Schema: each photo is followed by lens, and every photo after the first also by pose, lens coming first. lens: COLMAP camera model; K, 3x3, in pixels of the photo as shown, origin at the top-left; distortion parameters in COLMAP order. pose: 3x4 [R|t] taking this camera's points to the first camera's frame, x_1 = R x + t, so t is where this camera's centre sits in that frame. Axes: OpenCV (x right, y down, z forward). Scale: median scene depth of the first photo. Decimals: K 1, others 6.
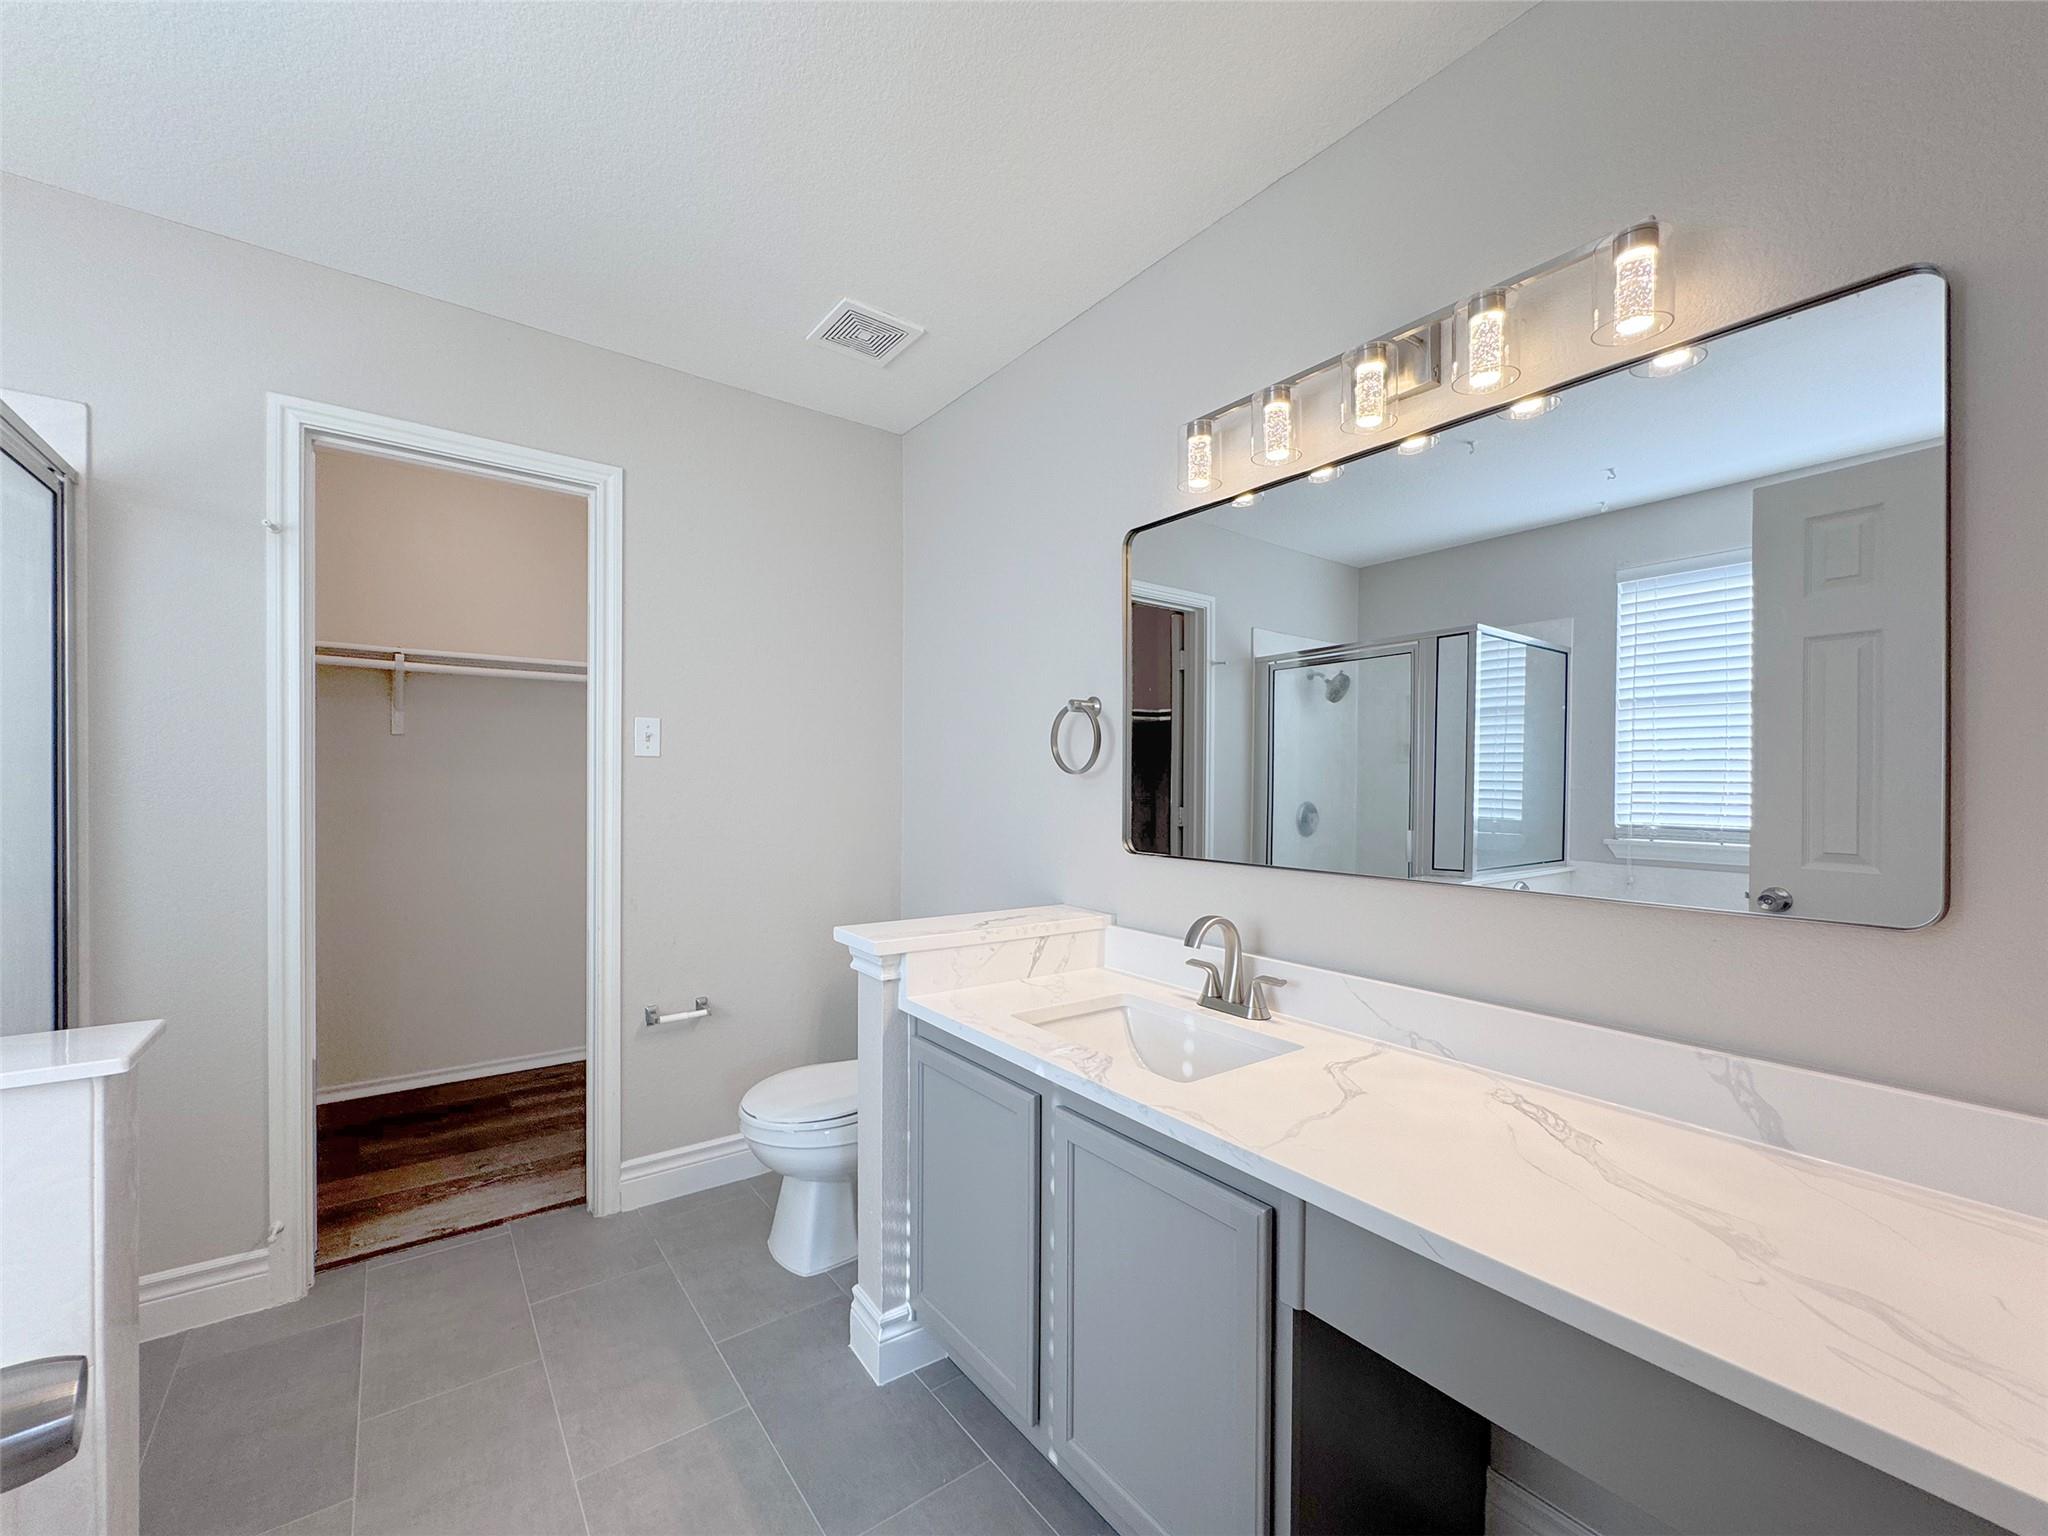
lens RADIAL K [[843.2, 0, 1032.4], [0, 843.2, 806.5], [0, 0, 1]] dist [-0.000164, 0.000009]
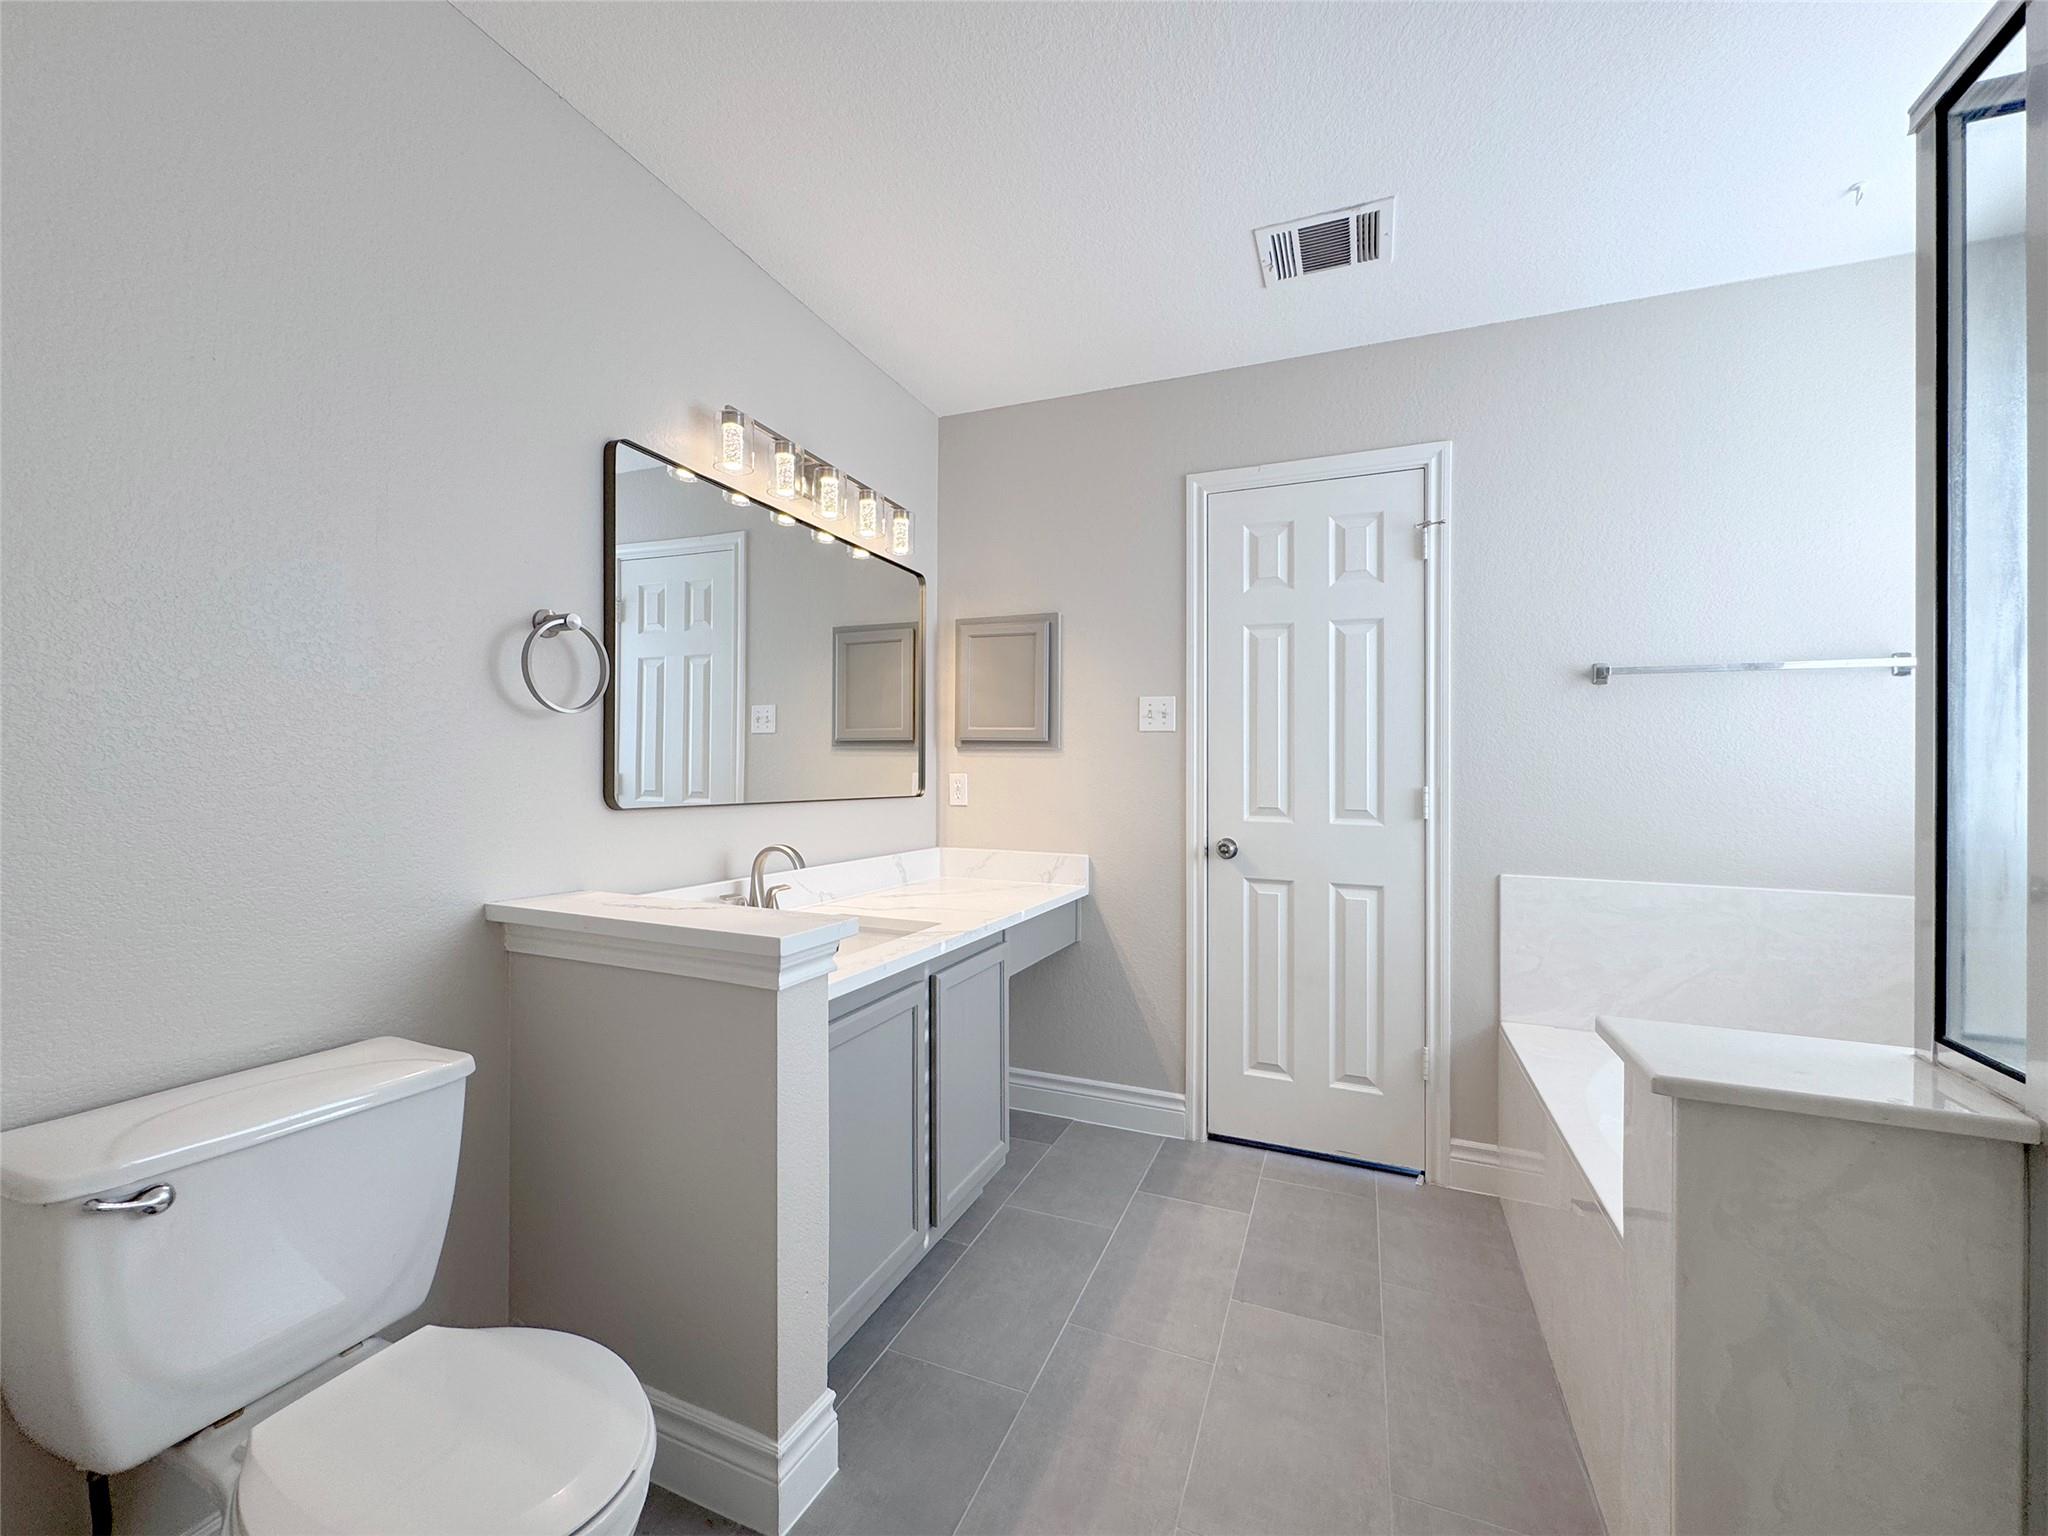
lens RADIAL K [[840.2, 0, 1026.1], [0, 840.2, 751.8], [0, 0, 1]] dist [0.000803, -0.000114]
pose [[-0.510086, 0.000793, 0.860123, -0.331580], [0.004267, 0.999990, 0.001608, -0.001541], [-0.860113, 0.004490, -0.510084, 0.428851]]
